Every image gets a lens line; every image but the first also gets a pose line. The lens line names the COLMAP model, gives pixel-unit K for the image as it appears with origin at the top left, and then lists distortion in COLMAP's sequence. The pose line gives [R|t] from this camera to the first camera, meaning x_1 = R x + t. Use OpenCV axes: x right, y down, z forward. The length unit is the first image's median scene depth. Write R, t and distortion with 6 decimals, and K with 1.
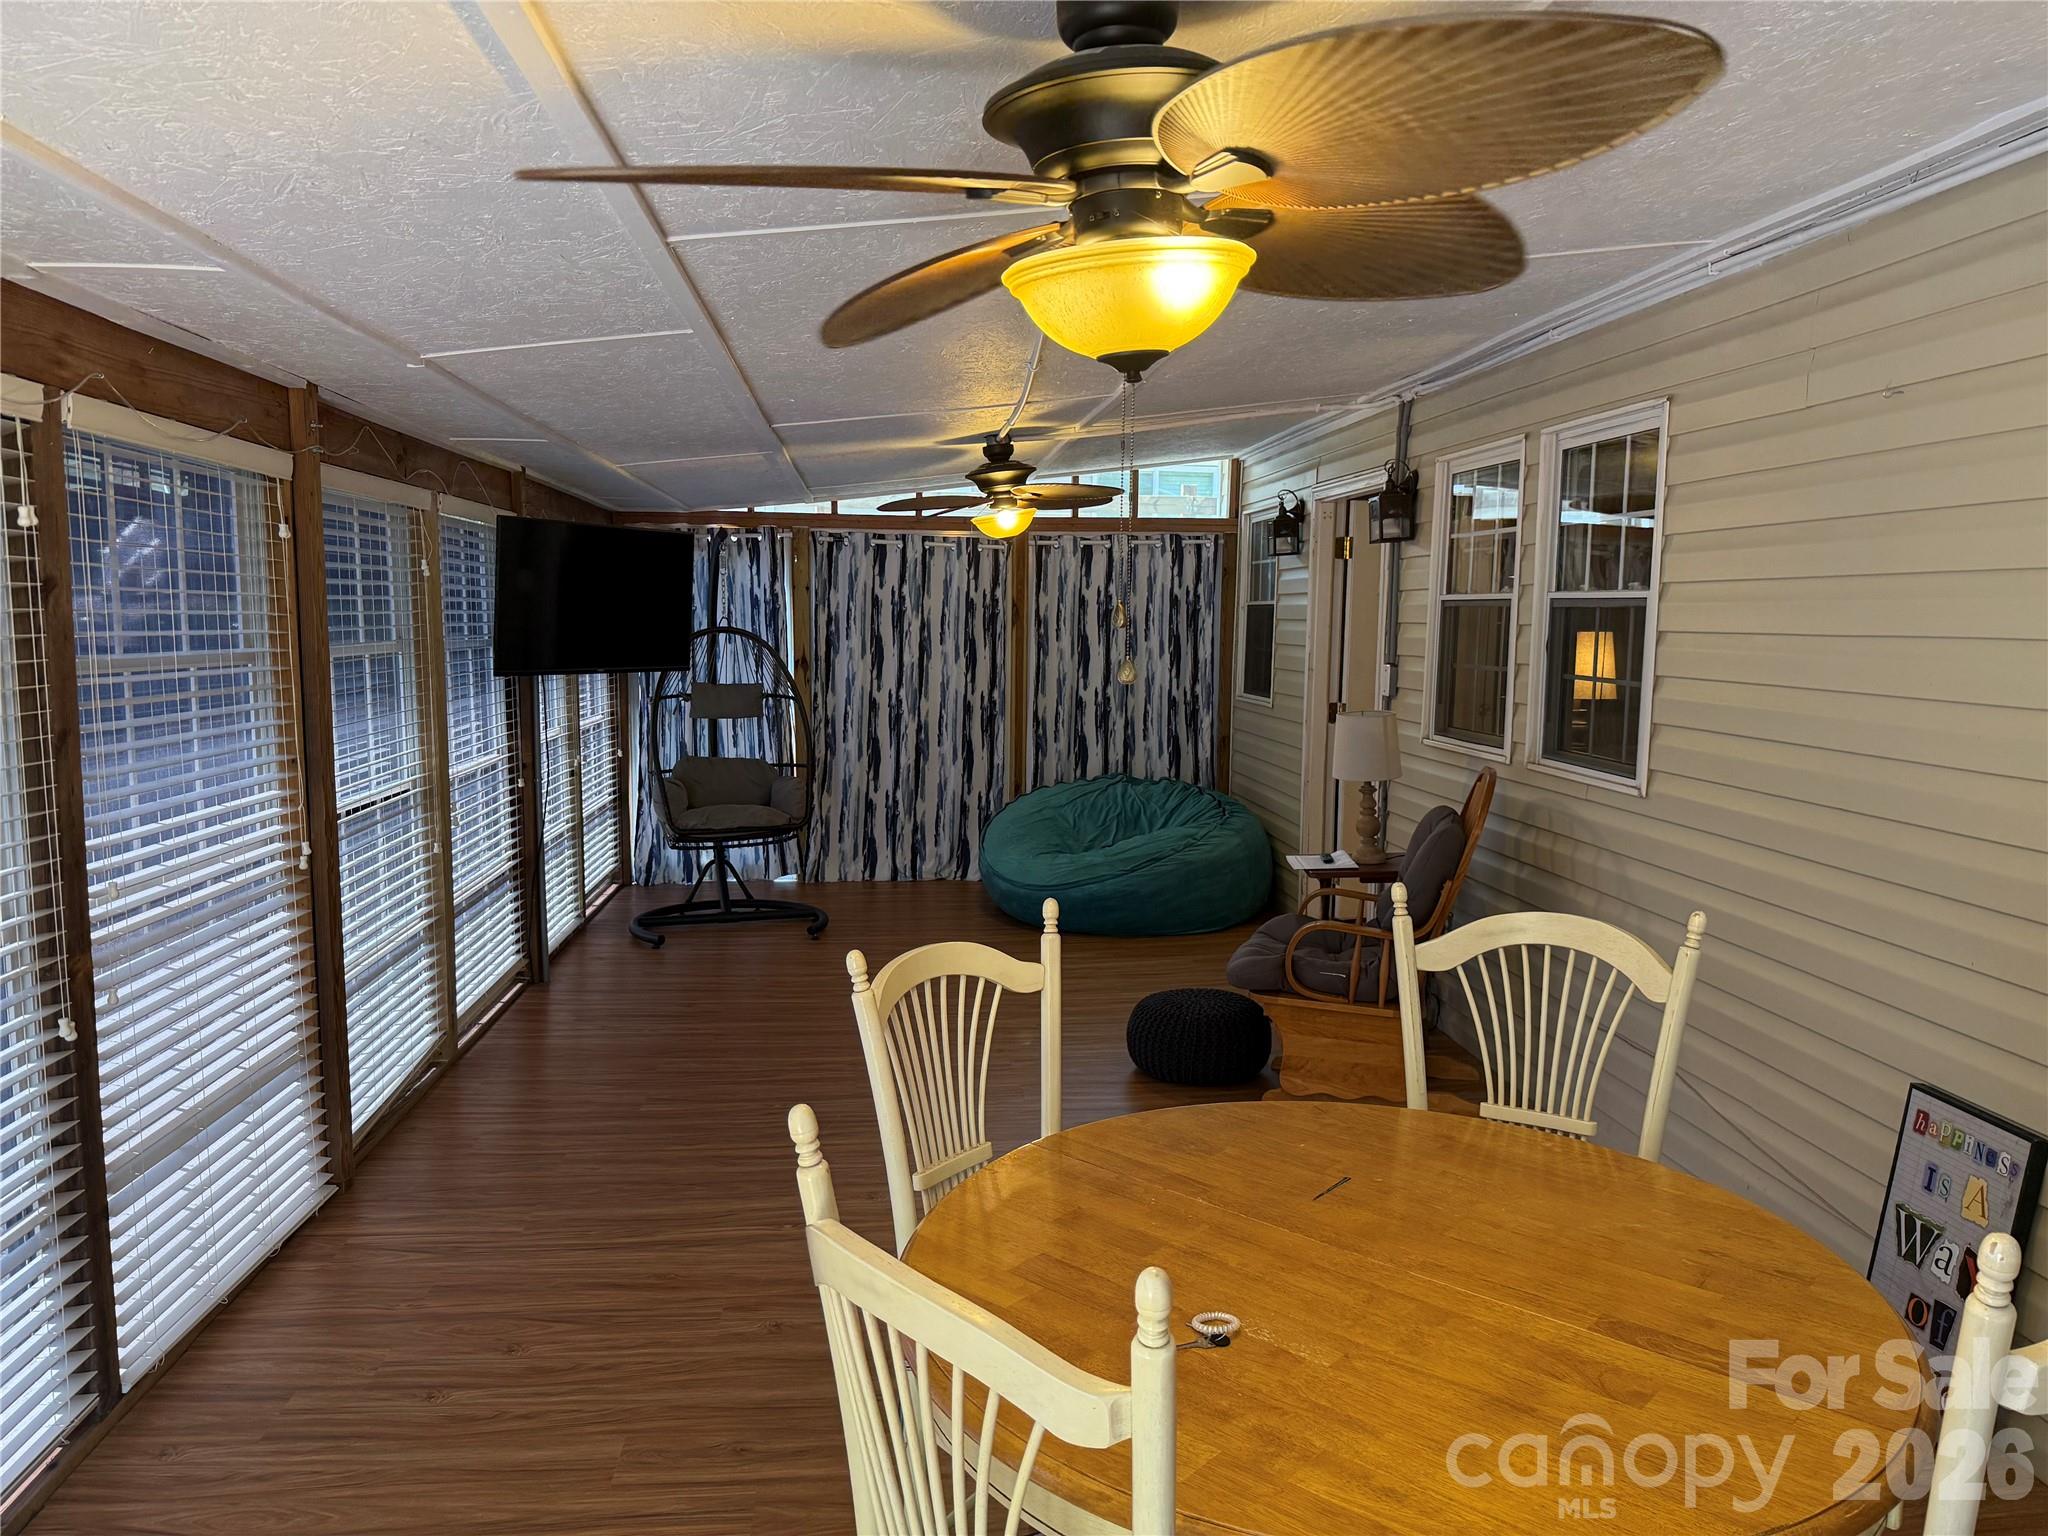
lens RADIAL K [[1448.9, 0, 1025.3], [0, 1448.9, 771.9], [0, 0, 1]] dist [0.064606, -0.094423]
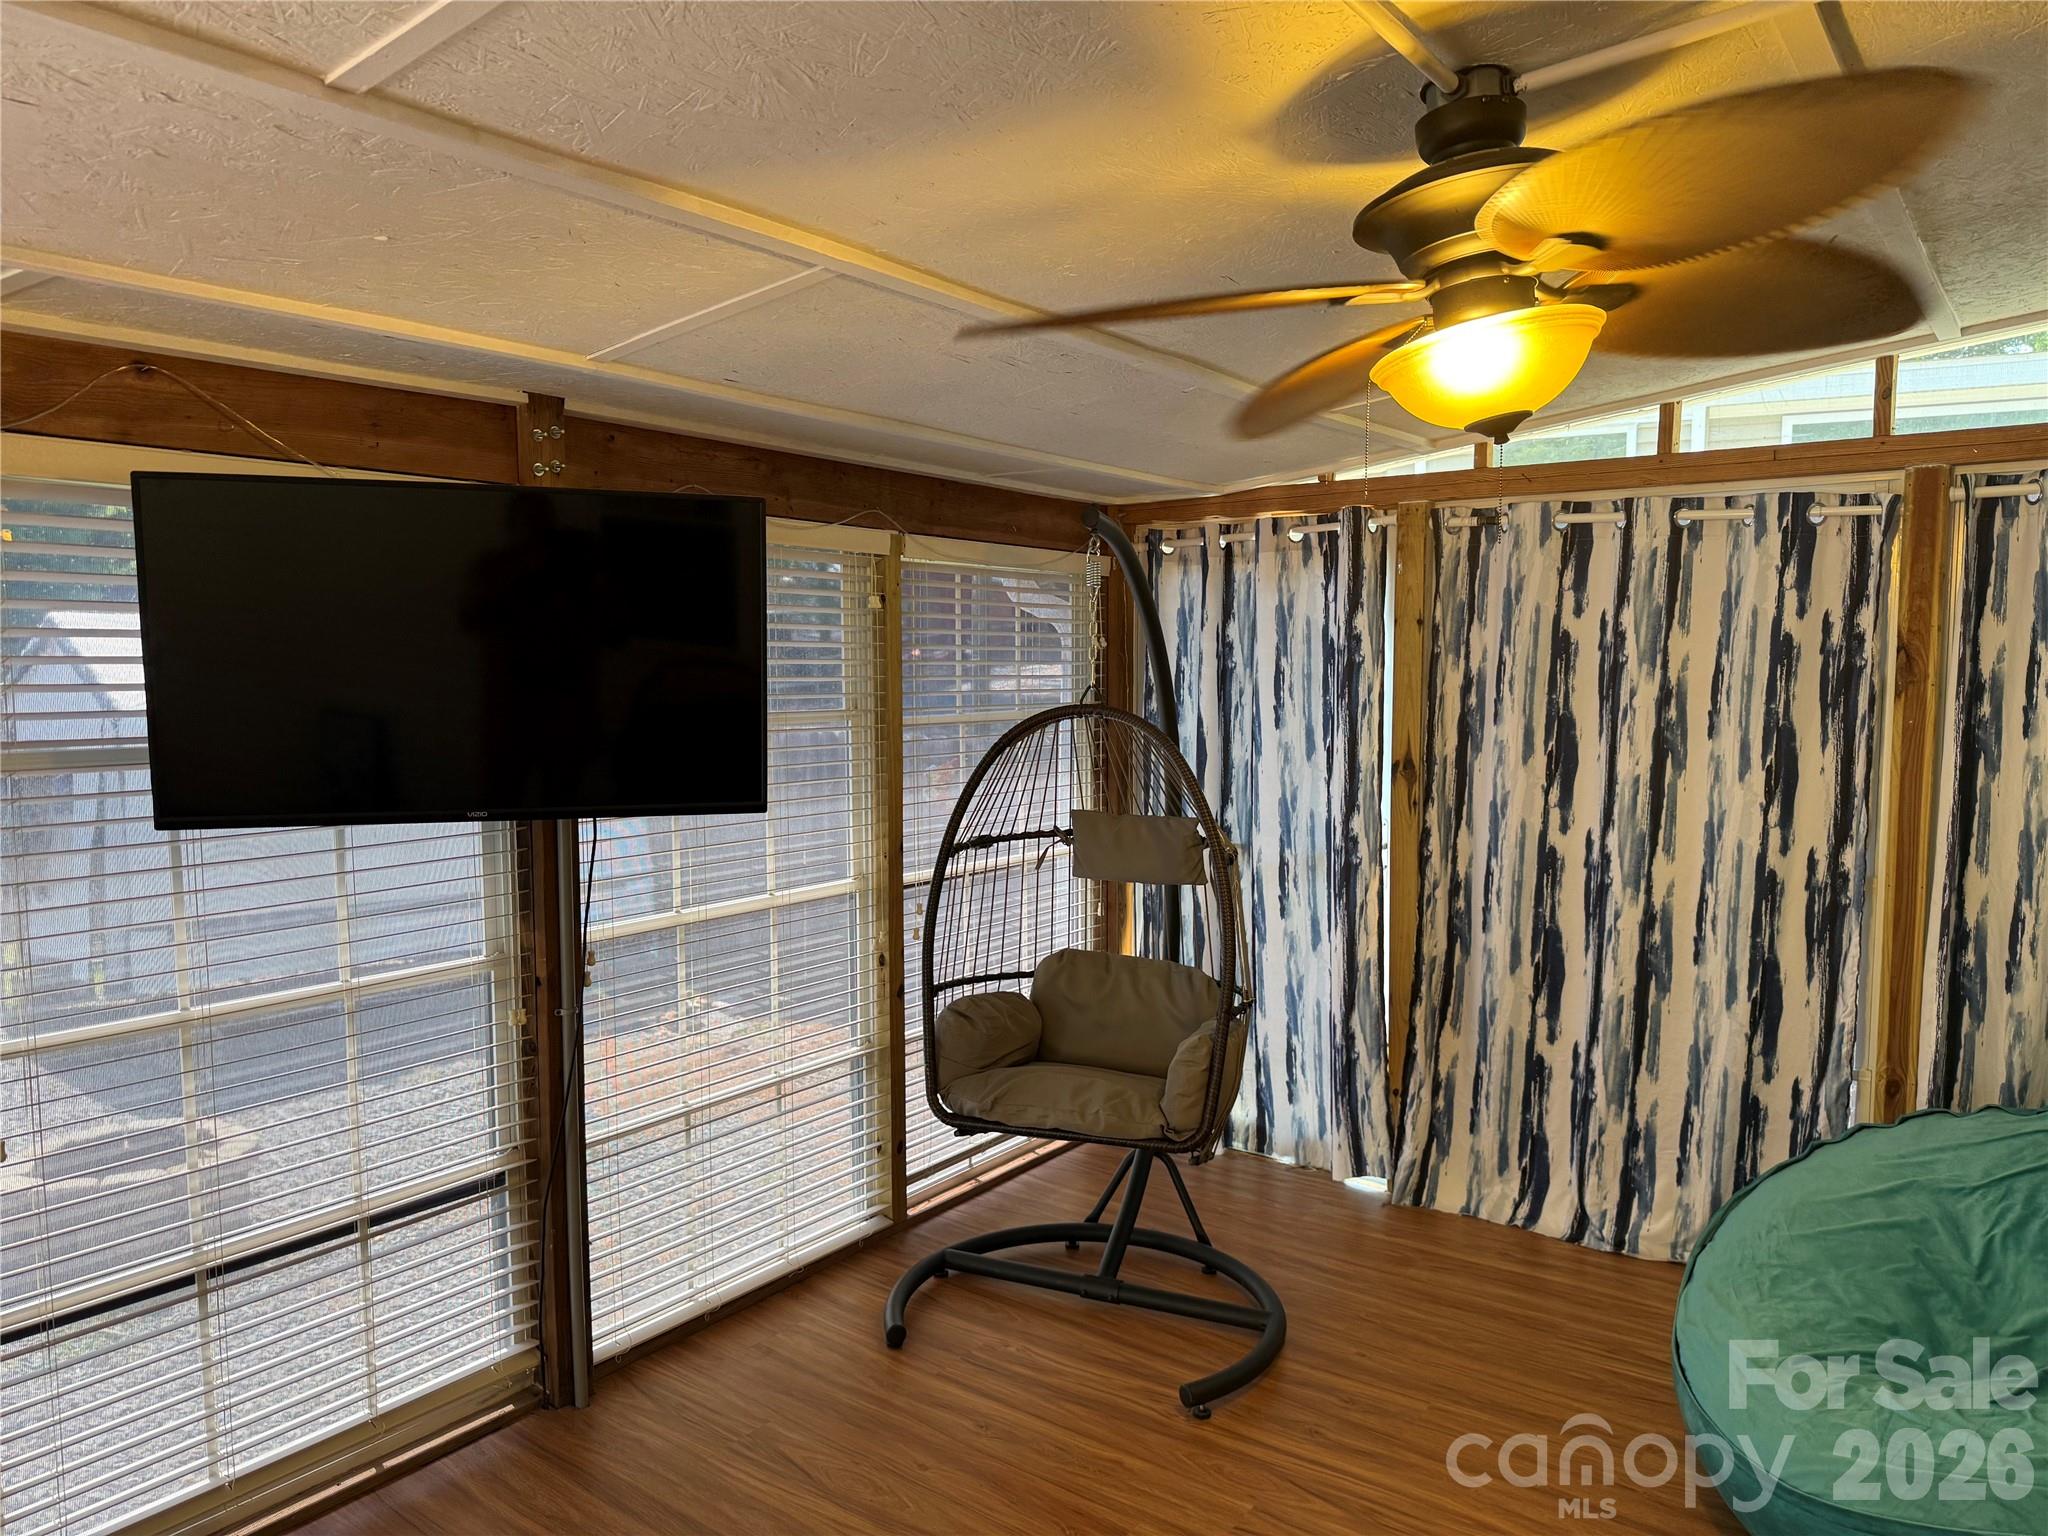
lens RADIAL K [[1448.9, 0, 1025.3], [0, 1448.9, 771.9], [0, 0, 1]] dist [0.064606, -0.094423]
pose [[0.749710, 0.041219, -0.660482, 0.081643], [-0.066568, 0.997693, -0.013299, -0.057390], [0.658410, 0.053937, 0.750724, 0.524670]]
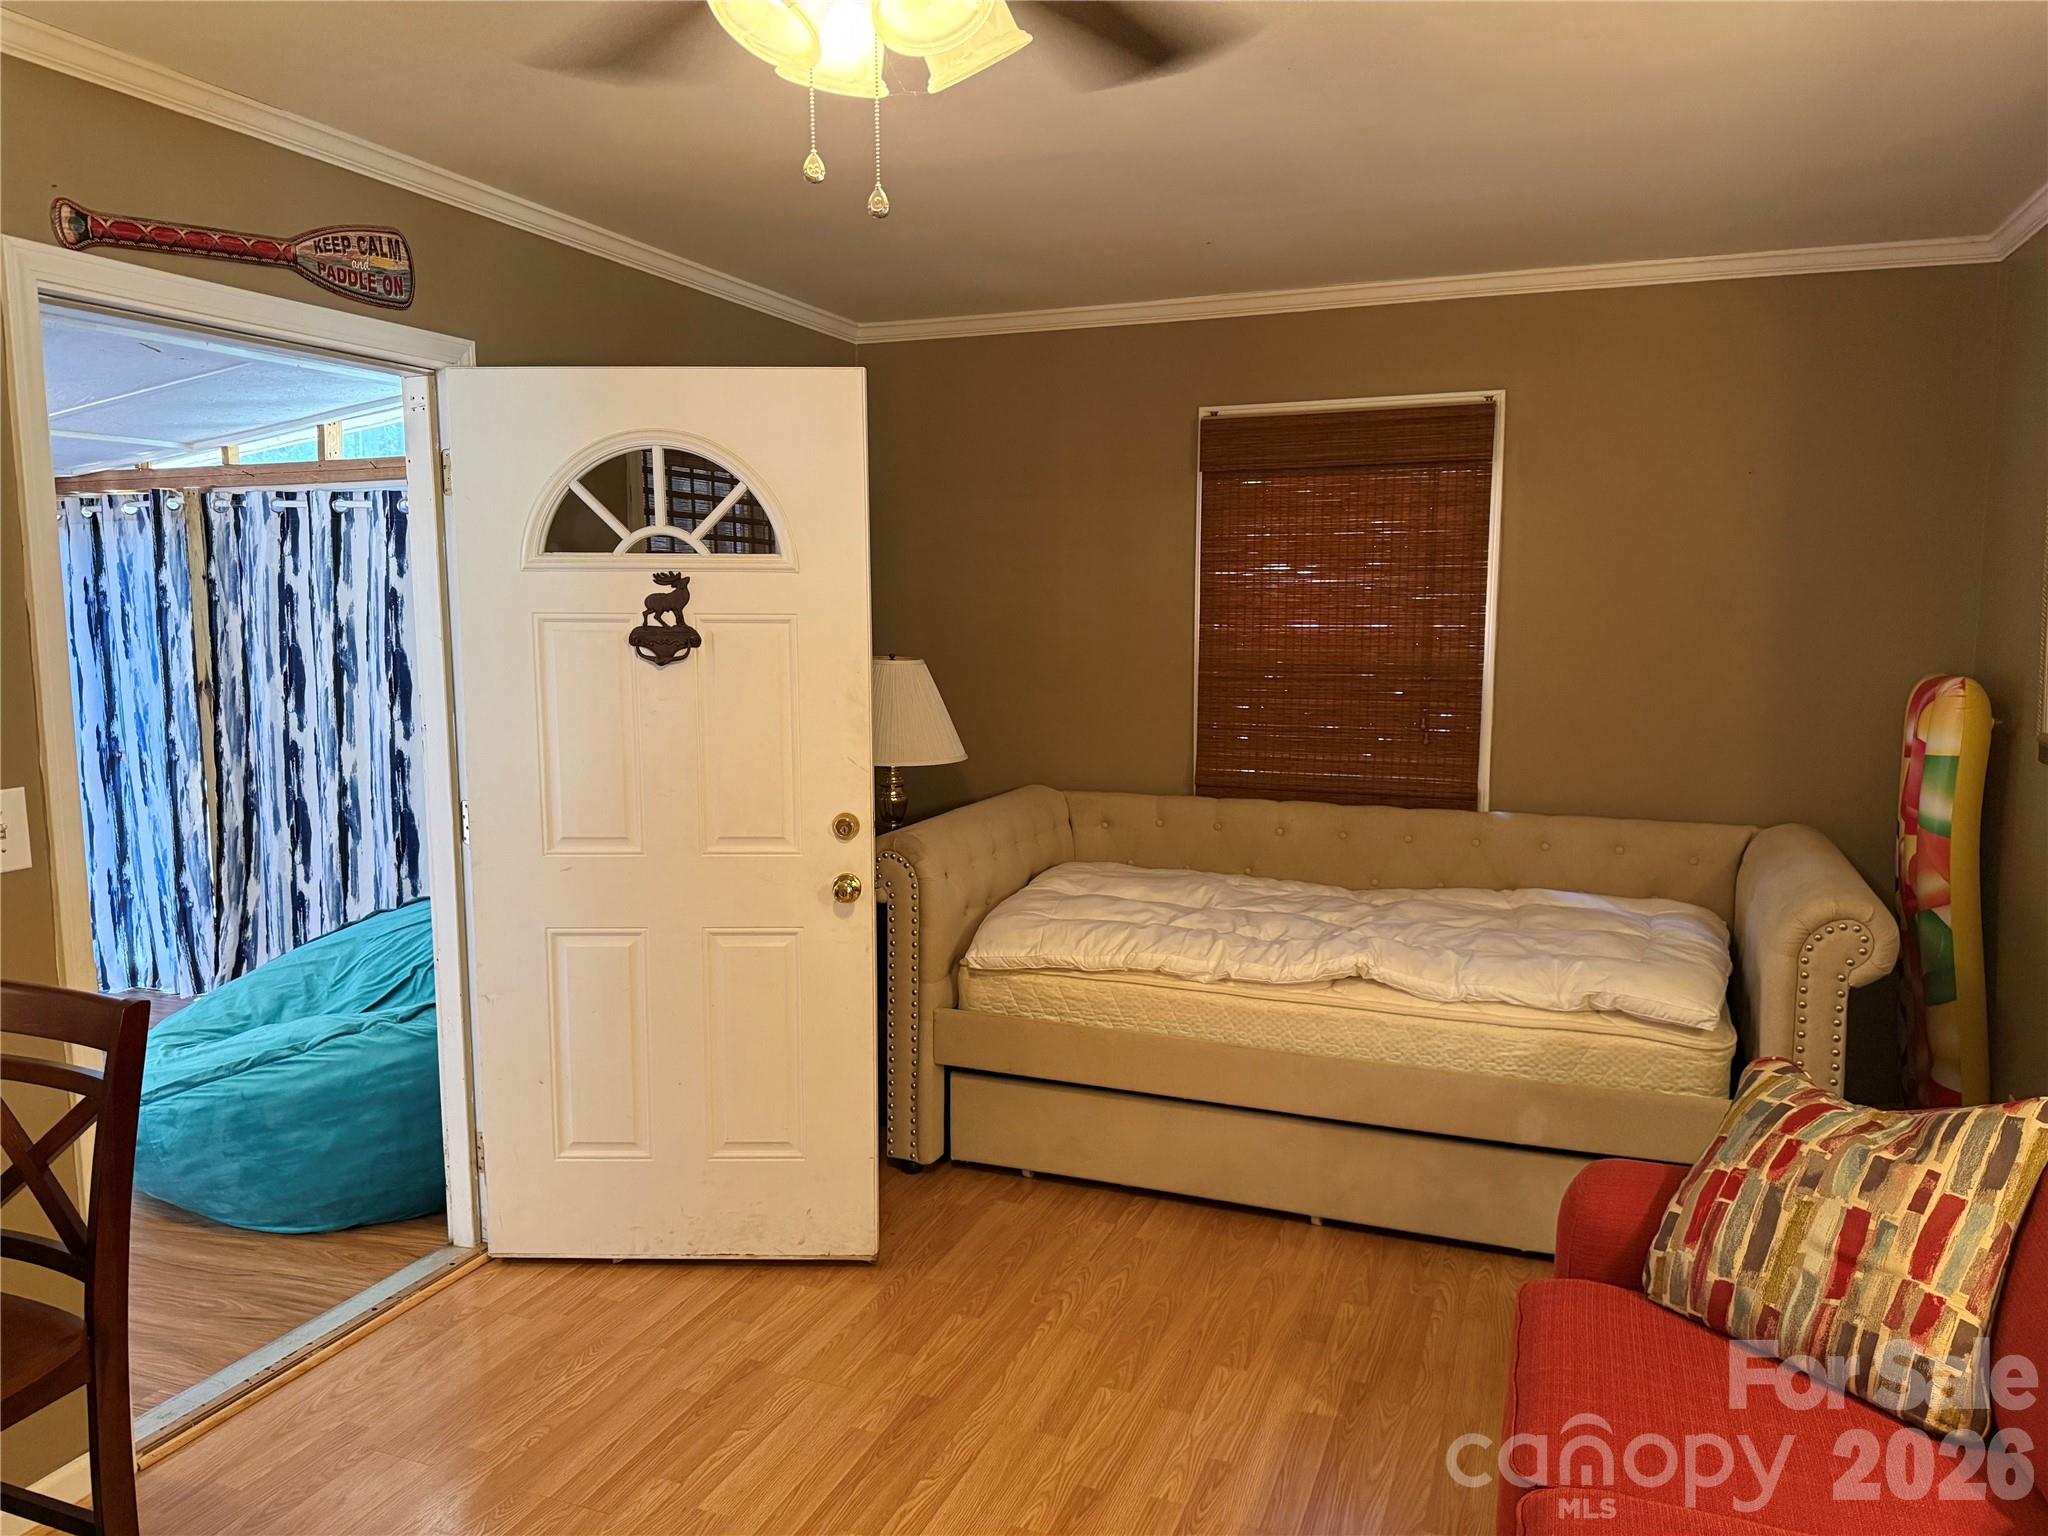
lens RADIAL K [[1448.9, 0, 1025.3], [0, 1448.9, 771.9], [0, 0, 1]] dist [0.064606, -0.094423]
pose [[0.898432, 0.040330, -0.437256, 0.488645], [-0.040705, 0.999135, 0.008518, -0.056074], [0.437221, 0.010146, 0.899297, 0.546914]]
